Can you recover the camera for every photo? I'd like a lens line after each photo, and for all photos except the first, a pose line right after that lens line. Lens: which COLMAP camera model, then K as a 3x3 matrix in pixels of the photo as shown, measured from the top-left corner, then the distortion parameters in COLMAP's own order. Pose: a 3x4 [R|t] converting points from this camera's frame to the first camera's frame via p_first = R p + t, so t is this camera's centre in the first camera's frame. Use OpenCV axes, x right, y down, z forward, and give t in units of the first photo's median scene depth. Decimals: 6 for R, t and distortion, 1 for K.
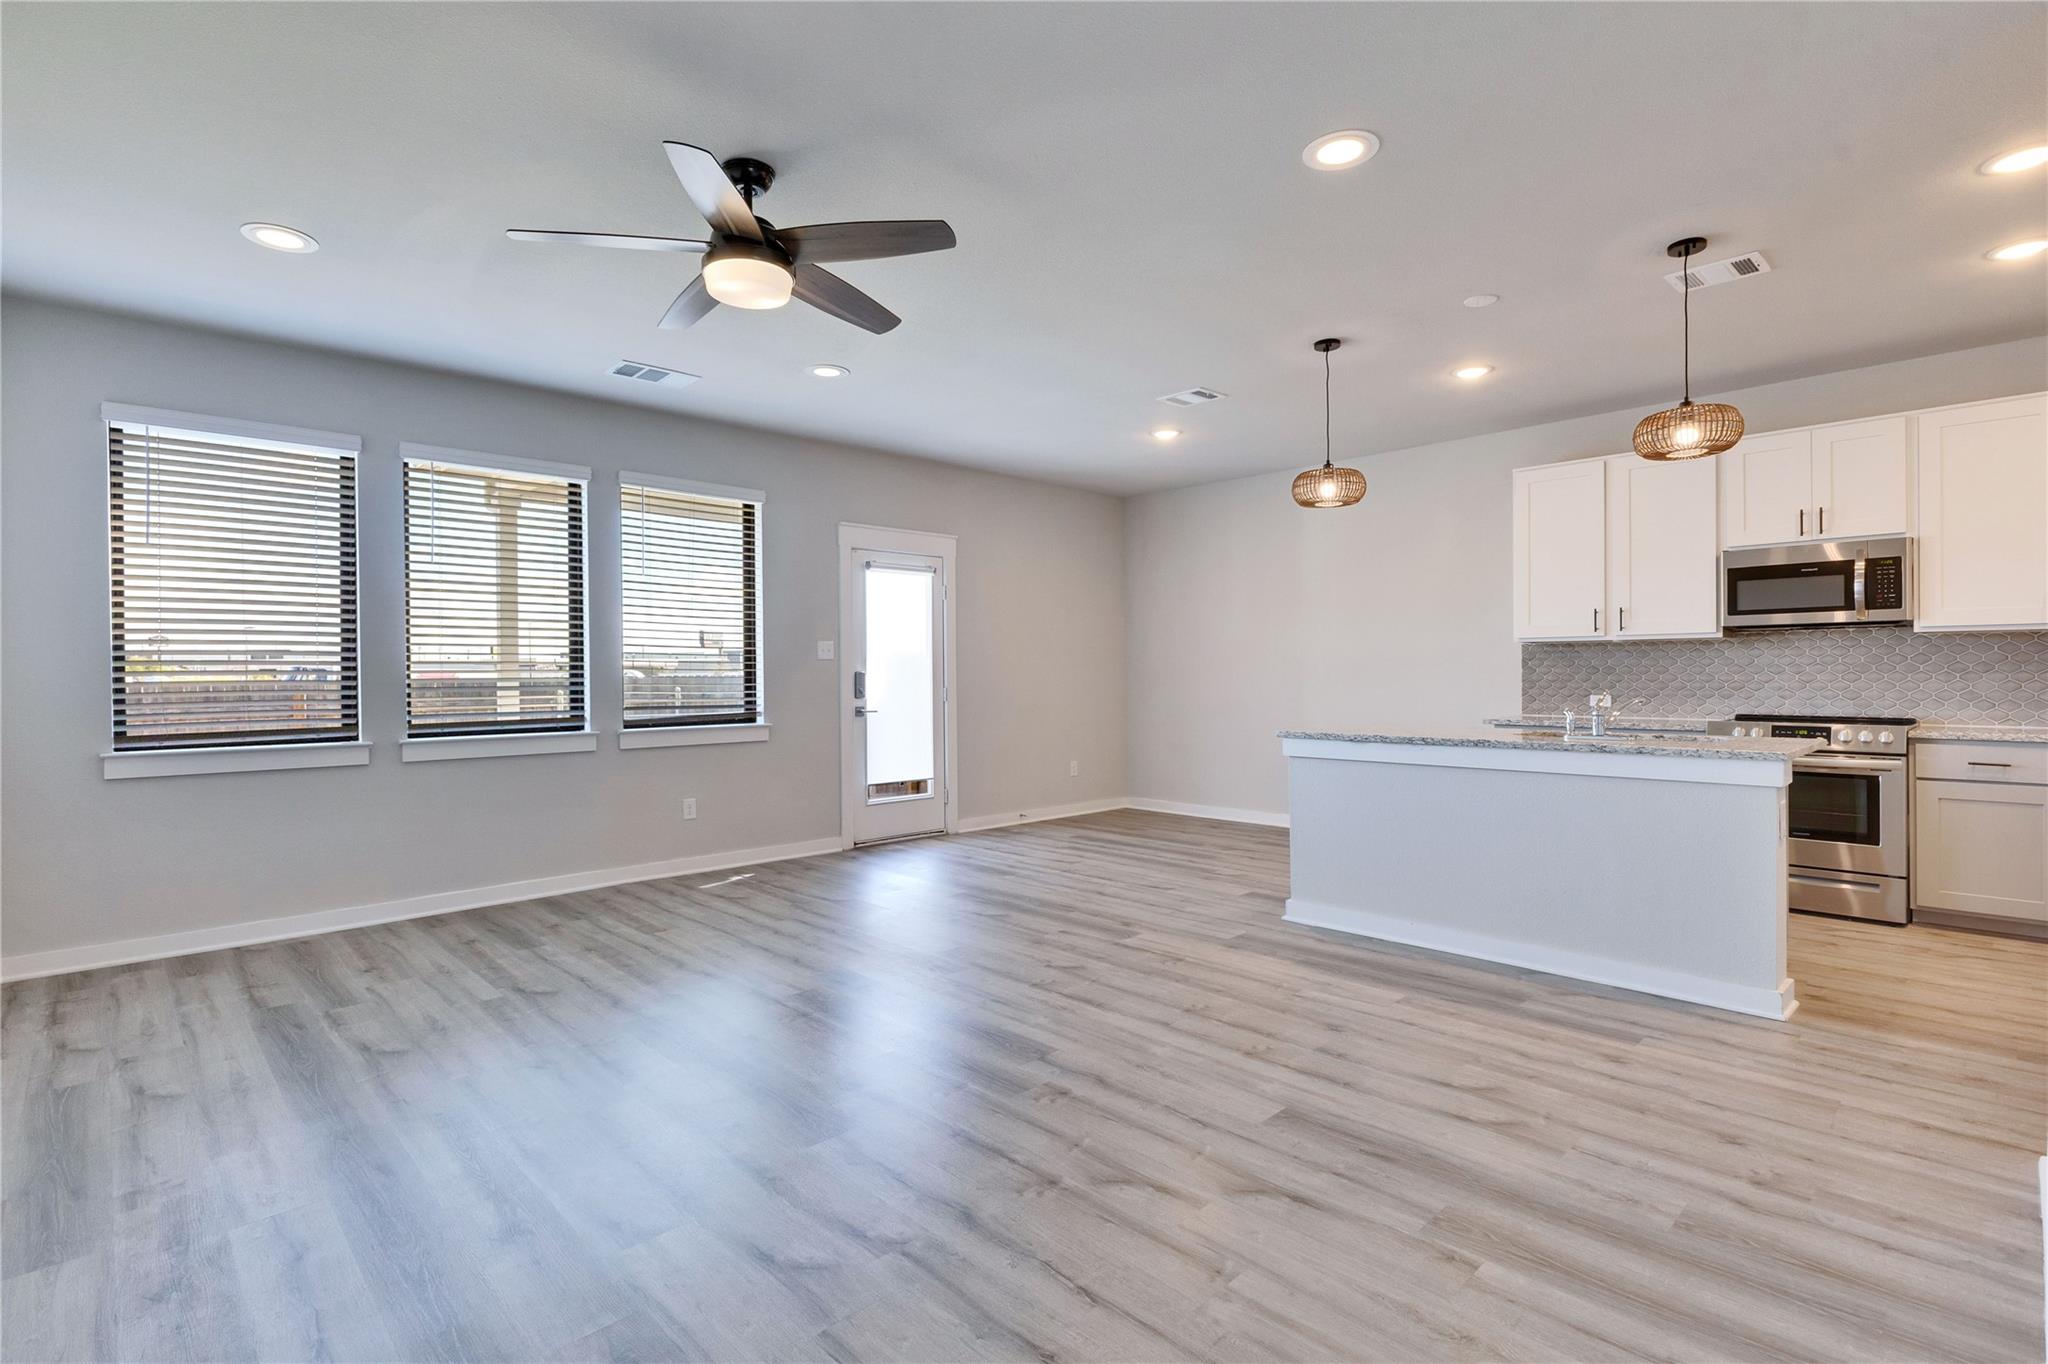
lens RADIAL K [[969.6, 0, 1025.3], [0, 969.6, 674.7], [0, 0, 1]] dist [0.003734, -0.002996]
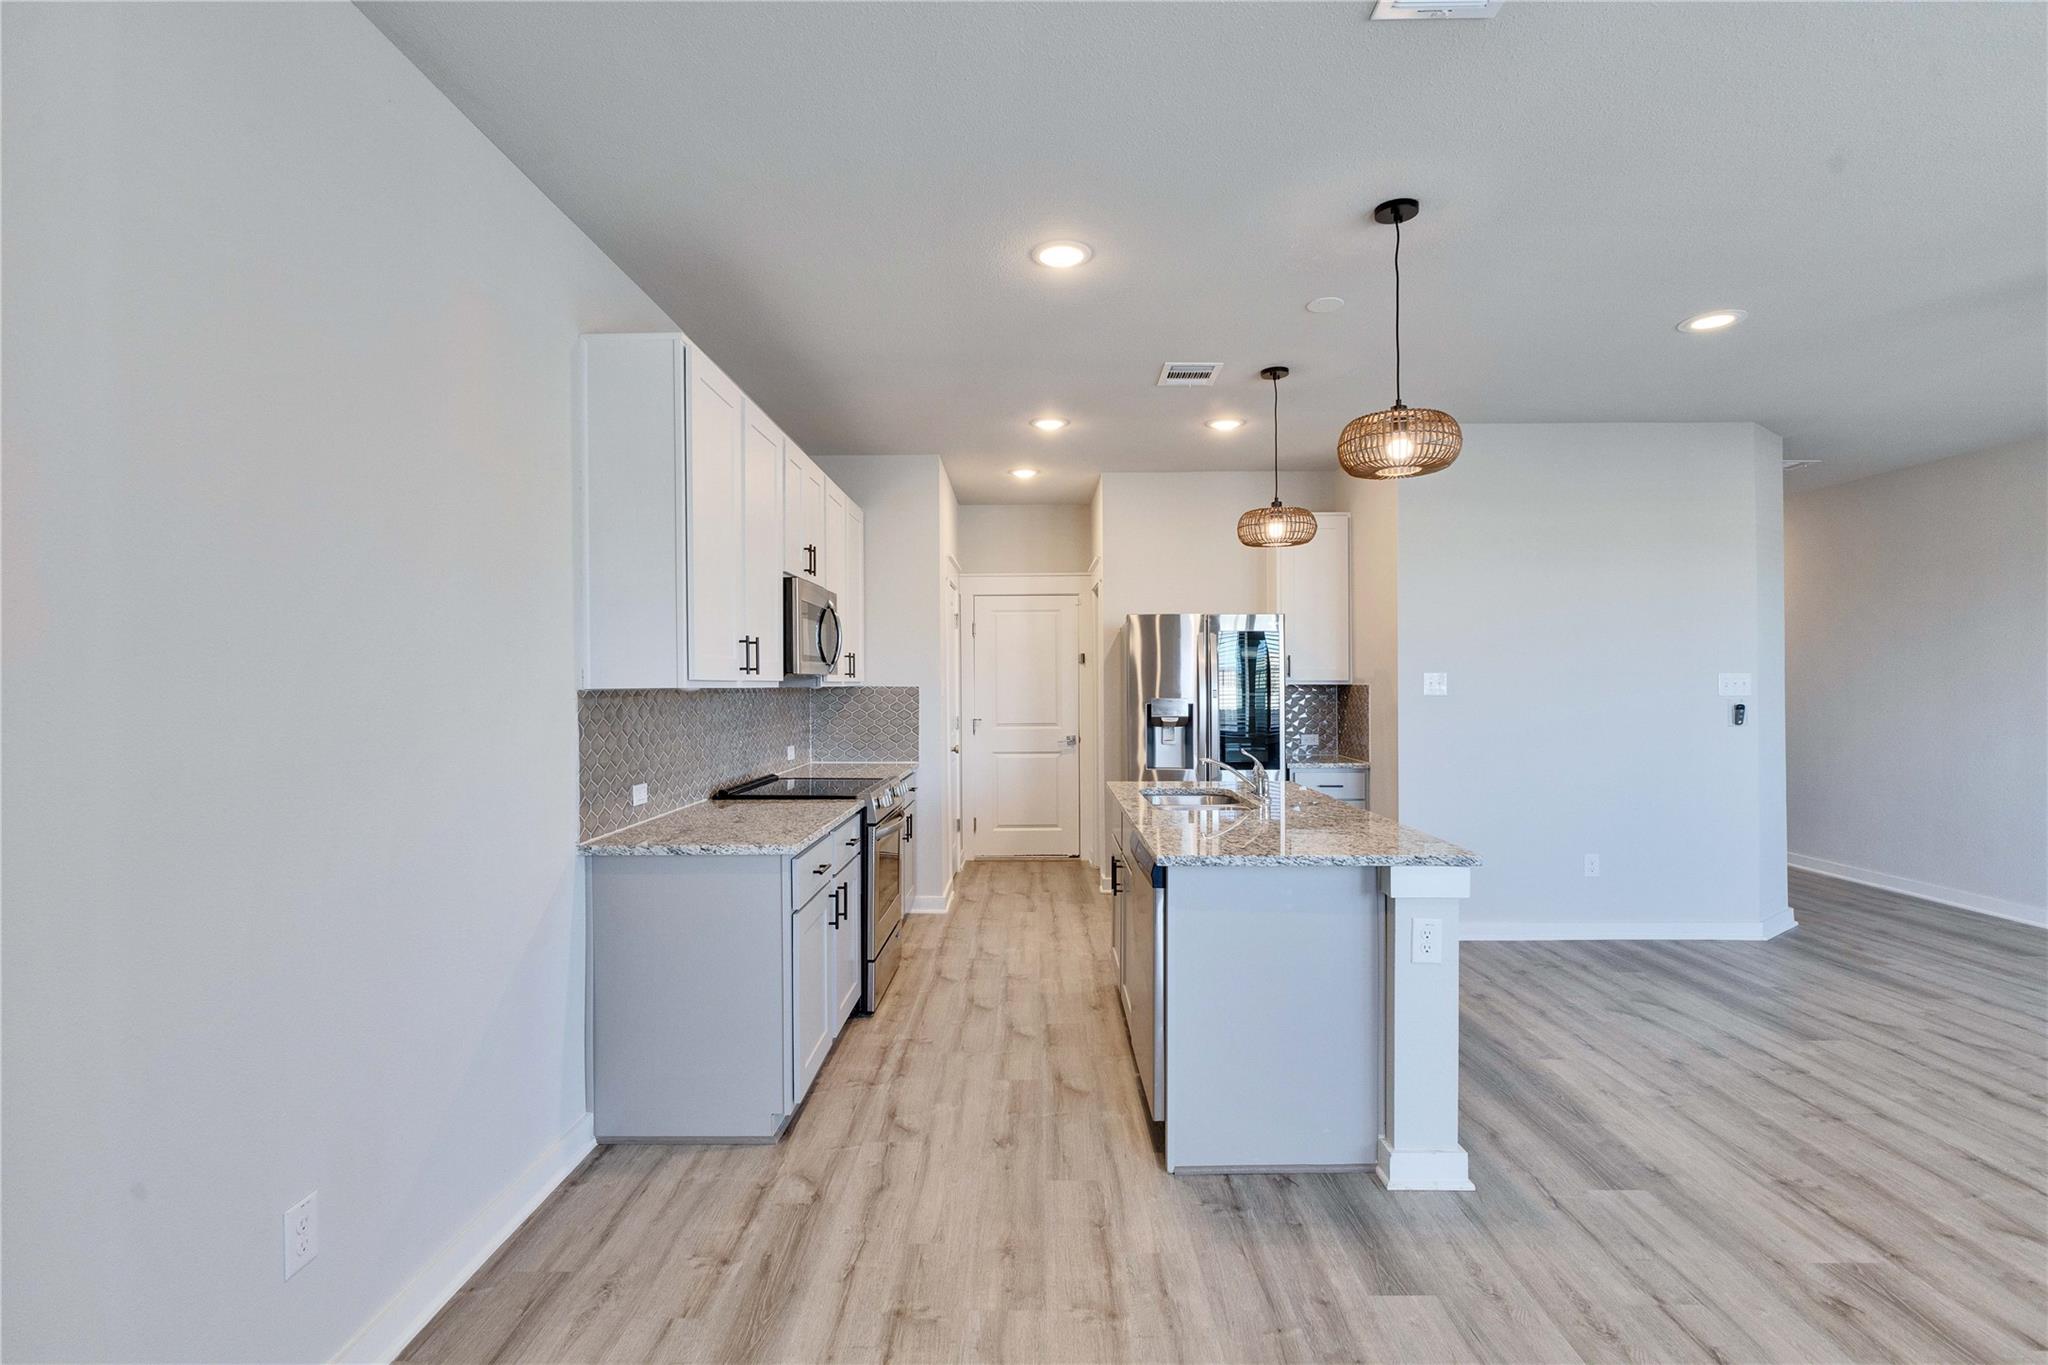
lens RADIAL K [[969.6, 0, 1026.7], [0, 969.6, 677.1], [0, 0, 1]] dist [0.003734, -0.002996]
pose [[-0.718405, 0.012892, 0.695505, 0.063962], [0.010053, 0.999916, -0.008150, -0.048782], [-0.695552, 0.001137, -0.718475, 1.790215]]
